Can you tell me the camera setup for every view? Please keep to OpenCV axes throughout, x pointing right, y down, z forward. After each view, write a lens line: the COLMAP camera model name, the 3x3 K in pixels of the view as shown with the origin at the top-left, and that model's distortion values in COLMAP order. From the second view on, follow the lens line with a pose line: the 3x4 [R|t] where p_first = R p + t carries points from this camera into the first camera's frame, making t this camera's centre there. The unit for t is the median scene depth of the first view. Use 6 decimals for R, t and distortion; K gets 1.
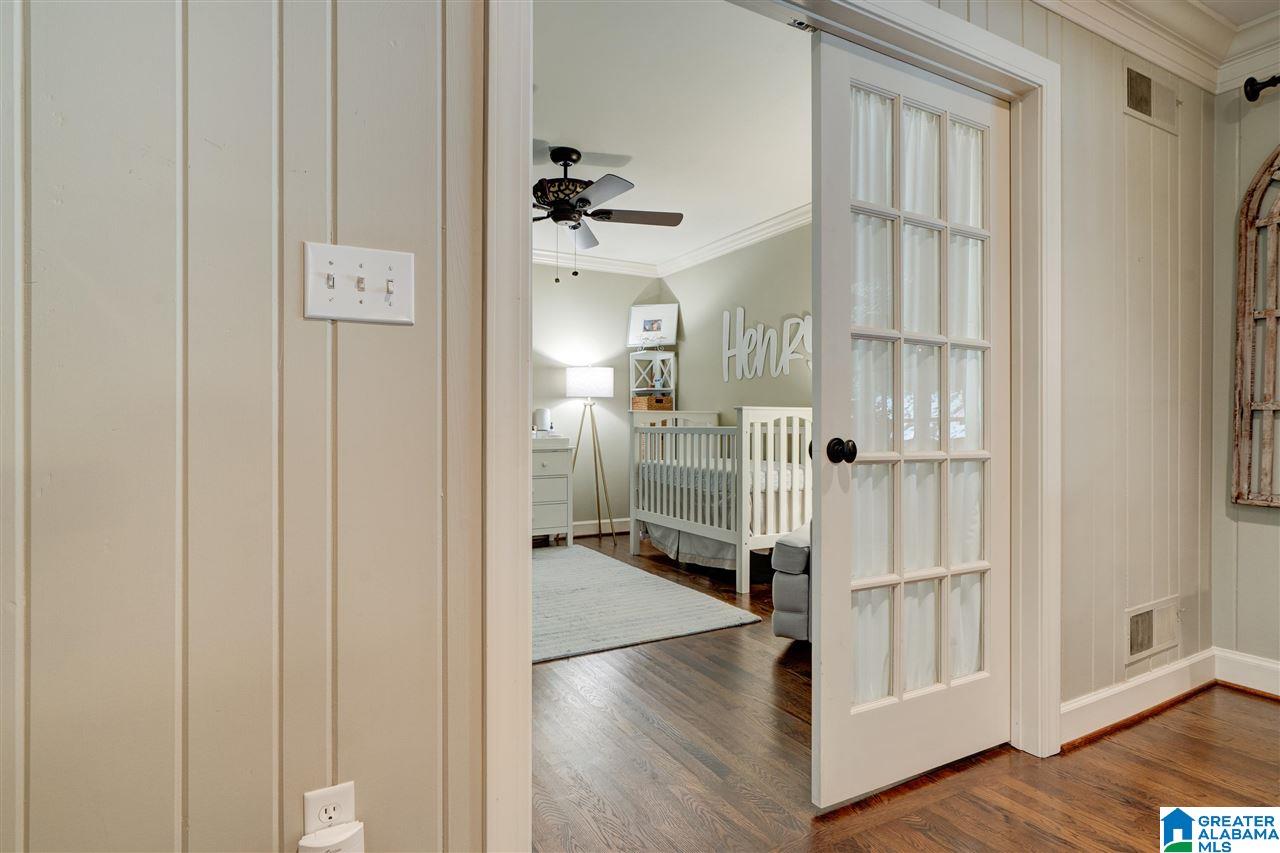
lens RADIAL K [[678.7, 0, 641.2], [0, 678.7, 427.1], [0, 0, 1]] dist [0.000048, -0.000008]
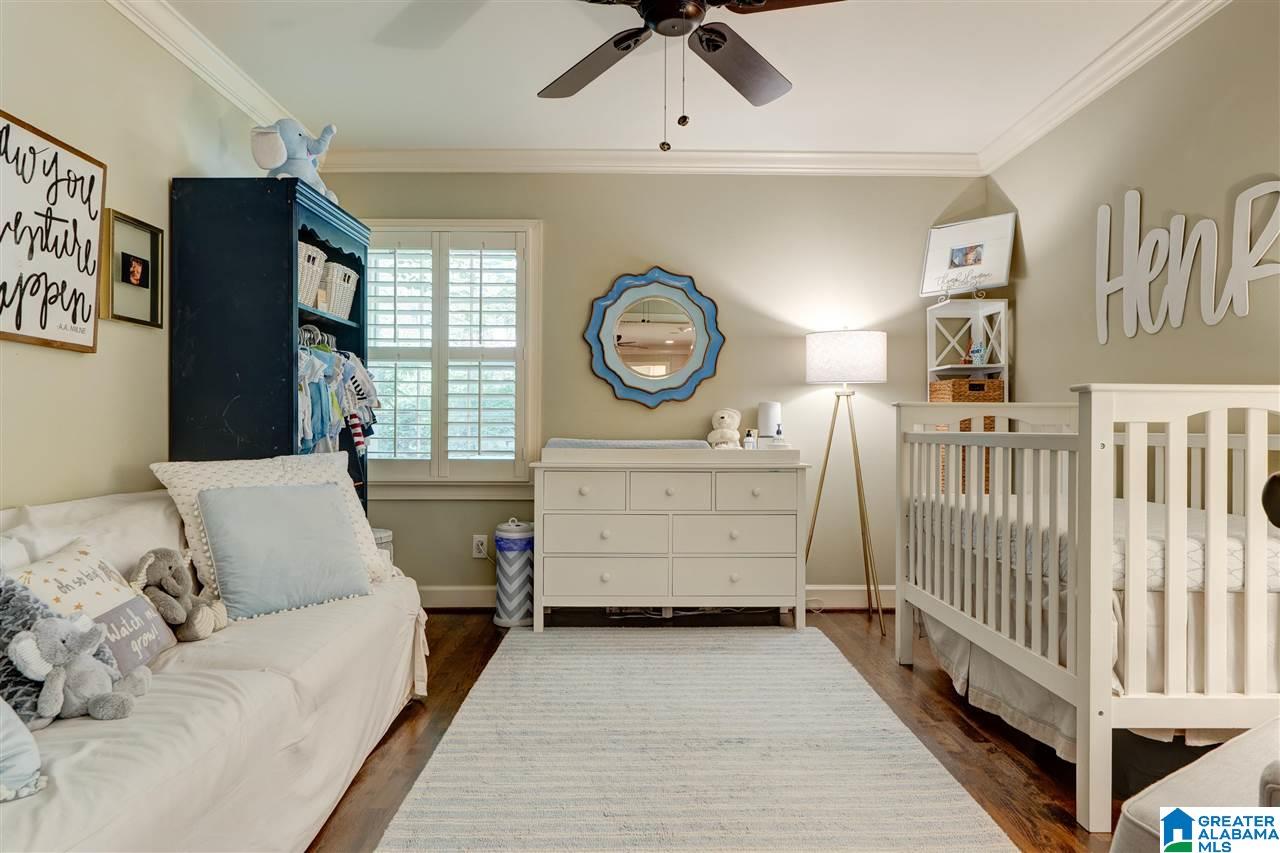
lens RADIAL K [[773.6, 0, 640.9], [0, 773.6, 429.5], [0, 0, 1]] dist [0.004332, -0.001016]
pose [[0.881469, 0.003316, -0.472229, 0.091587], [-0.004583, 0.999988, -0.001532, -0.000256], [0.472219, 0.003515, 0.881474, 0.314244]]
